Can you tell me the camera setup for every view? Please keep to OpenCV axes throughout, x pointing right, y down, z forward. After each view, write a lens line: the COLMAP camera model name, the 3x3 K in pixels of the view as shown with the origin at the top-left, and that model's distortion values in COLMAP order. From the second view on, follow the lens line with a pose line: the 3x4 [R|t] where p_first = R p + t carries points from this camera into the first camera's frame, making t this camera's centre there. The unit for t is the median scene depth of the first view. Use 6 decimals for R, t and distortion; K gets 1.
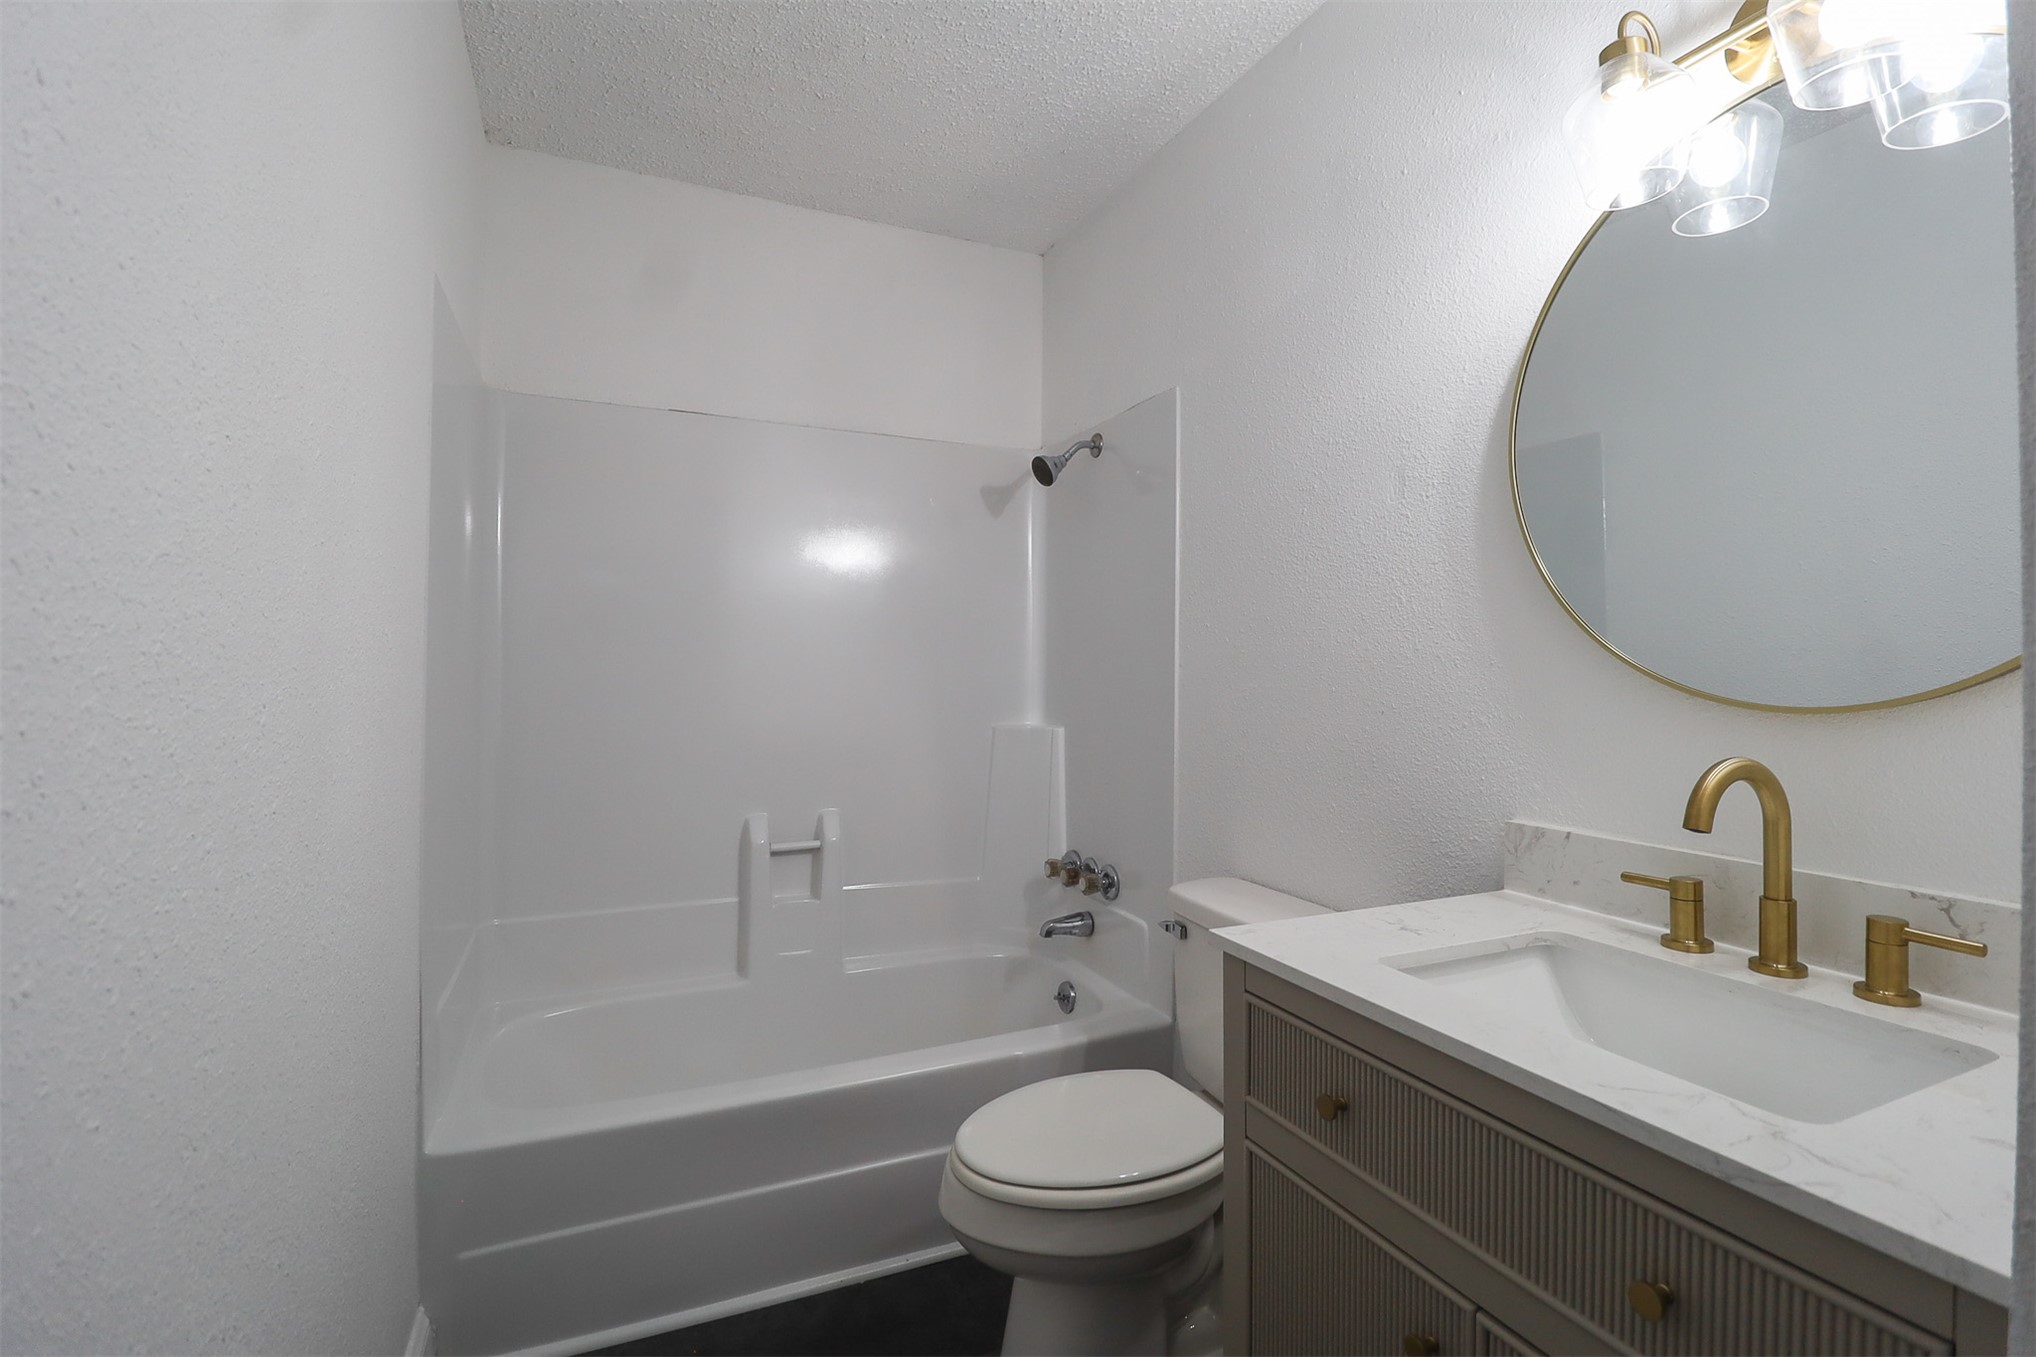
lens RADIAL K [[941.9, 0, 1023.3], [0, 941.9, 651.9], [0, 0, 1]] dist [0.000500, -0.012578]
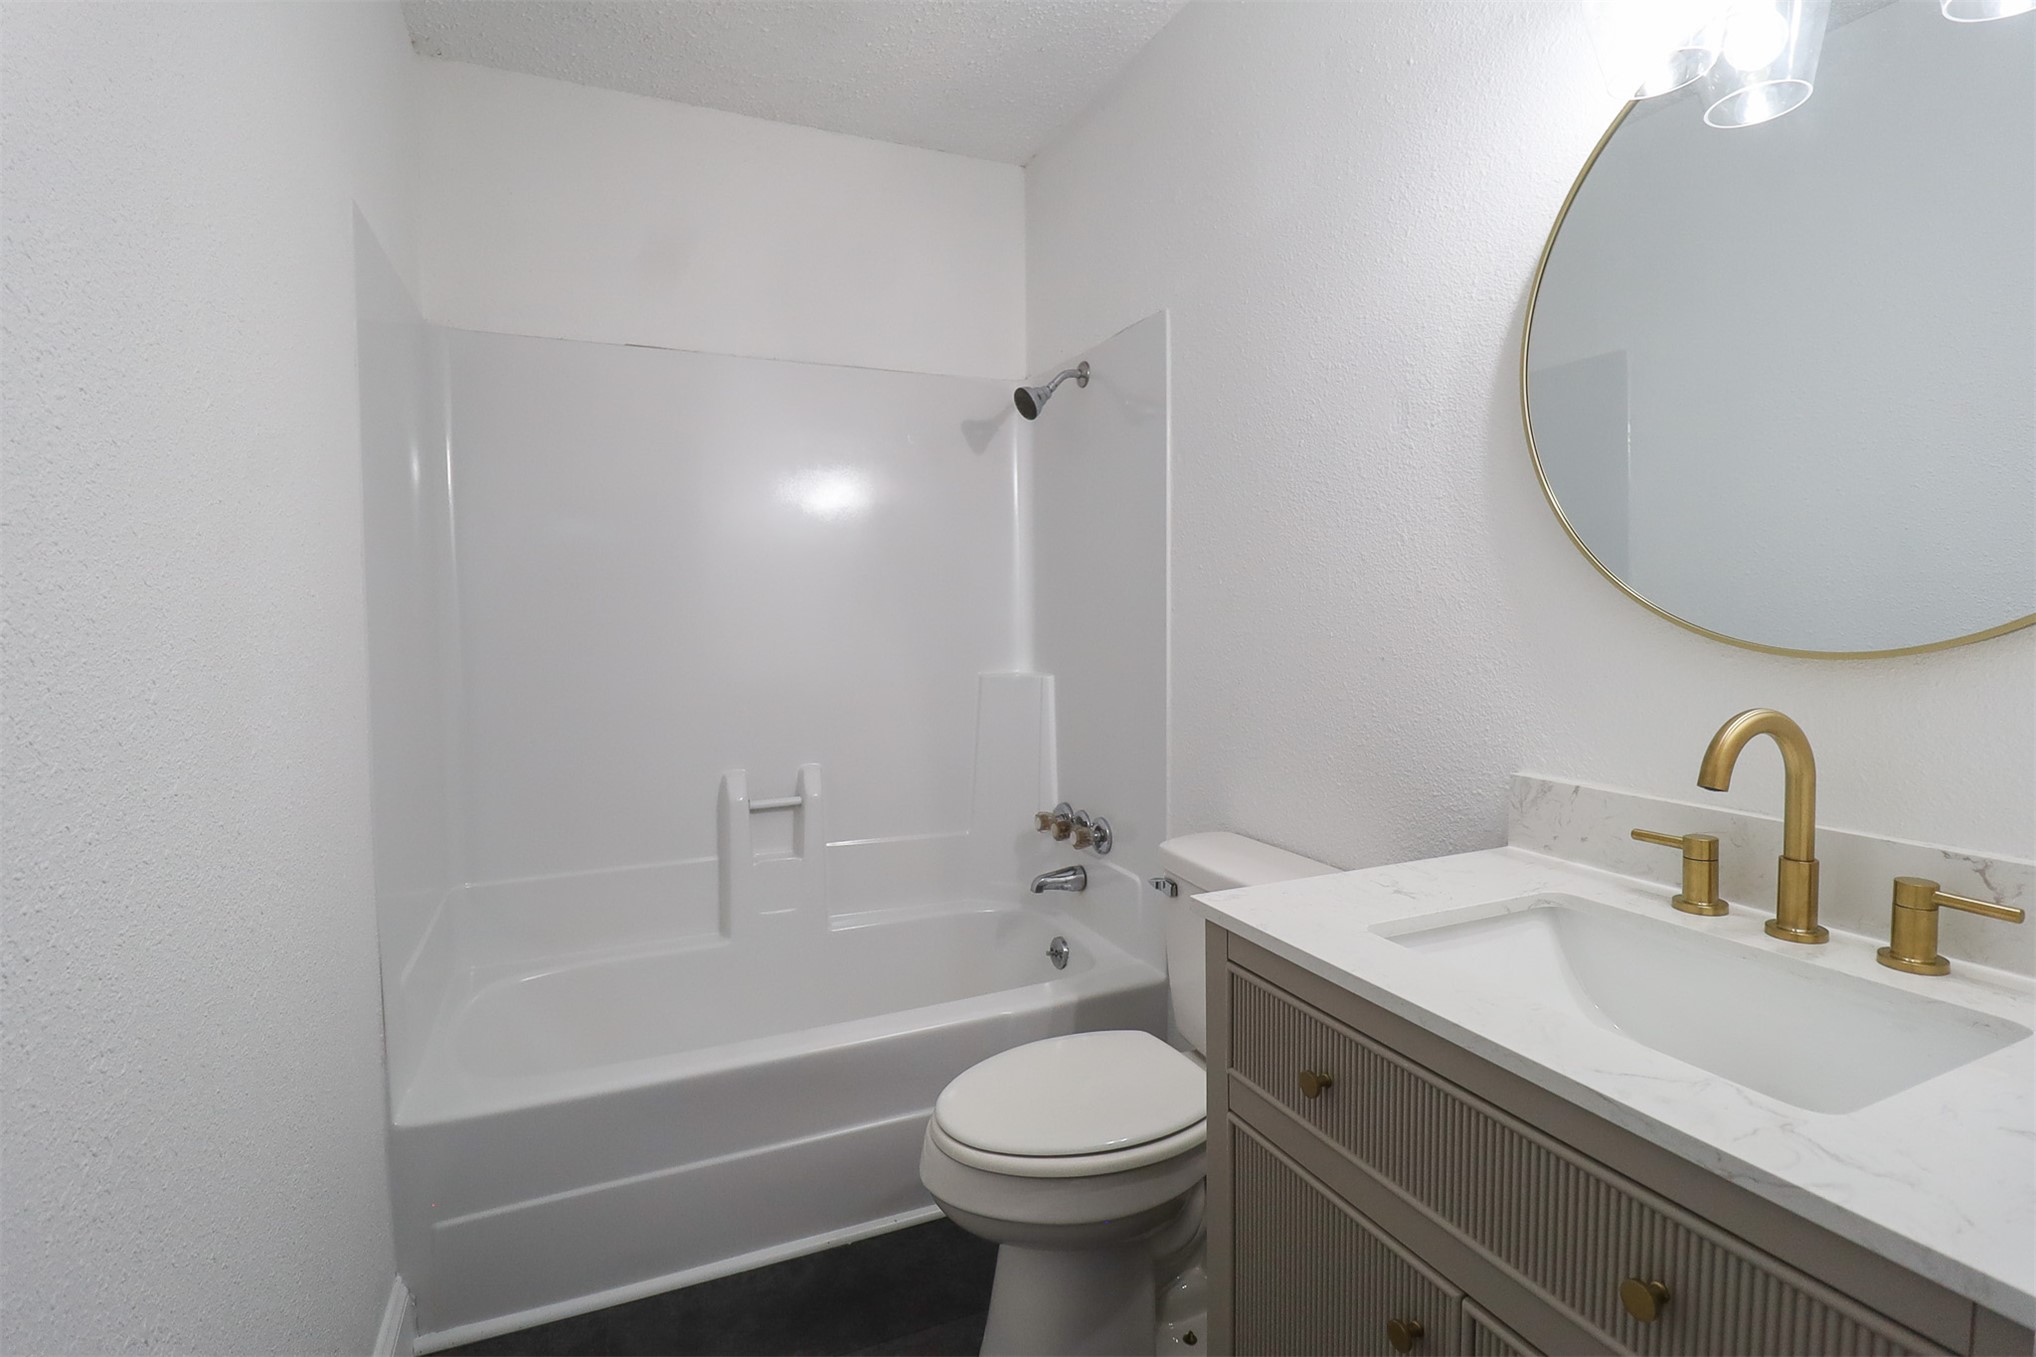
lens RADIAL K [[972.8, 0, 1016.2], [0, 972.8, 652.5], [0, 0, 1]] dist [0.001335, -0.013579]
pose [[0.999816, -0.015738, -0.010939, 0.018553], [0.016394, 0.997893, 0.062778, -0.005981], [0.009928, -0.062946, 0.997968, 0.020290]]
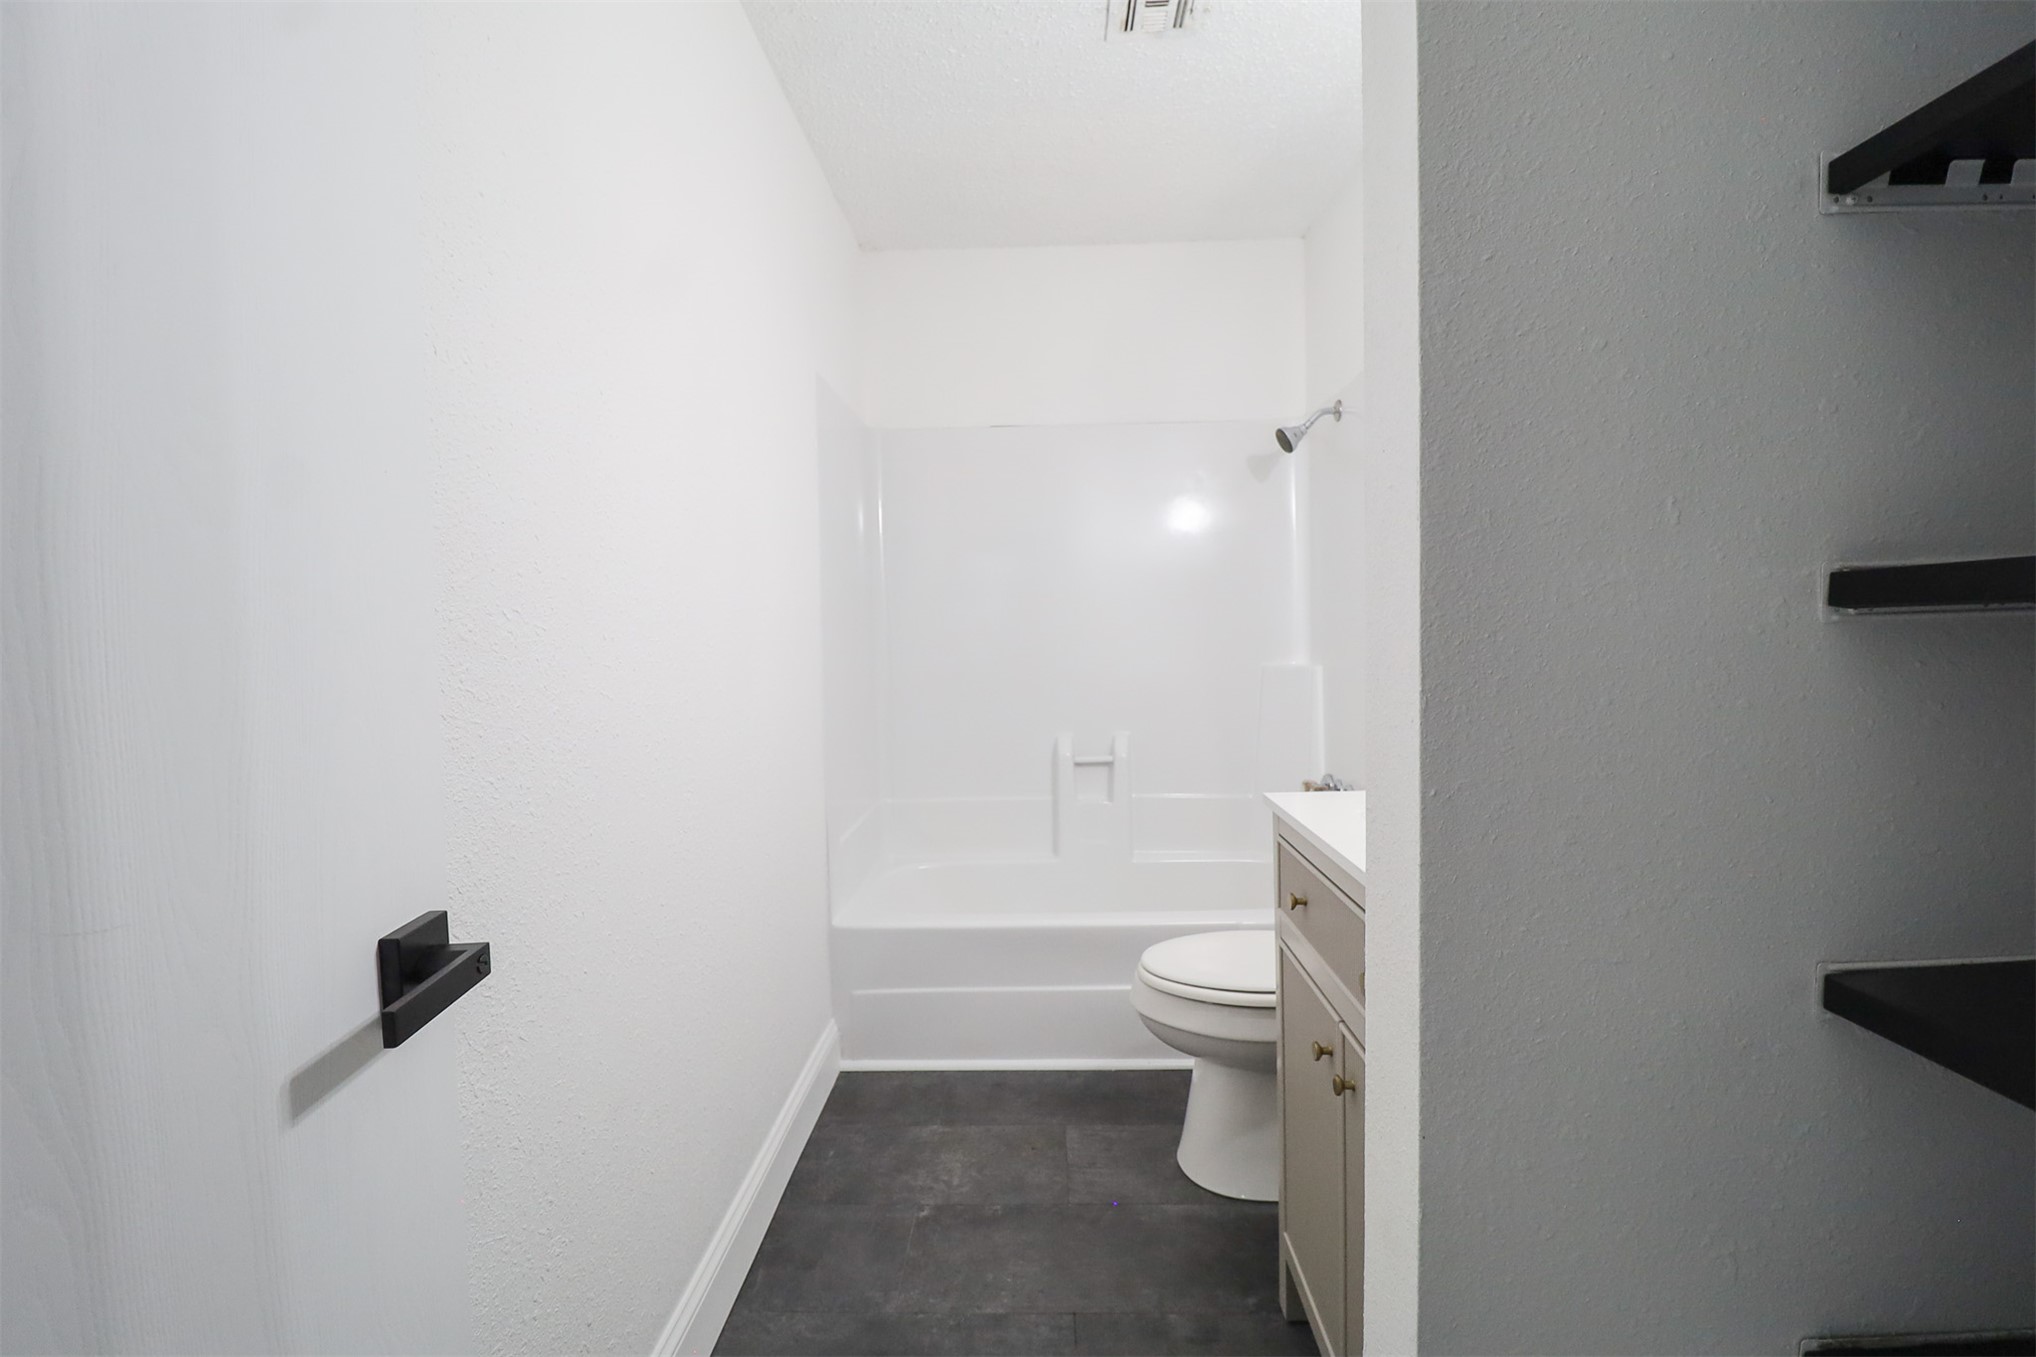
lens RADIAL K [[945.7, 0, 1017.6], [0, 945.7, 657.7], [0, 0, 1]] dist [0.002017, -0.013133]
pose [[0.899327, -0.011765, -0.437118, 0.240097], [0.033490, 0.998555, 0.042026, 0.012990], [0.435991, -0.052435, 0.898422, -0.196541]]
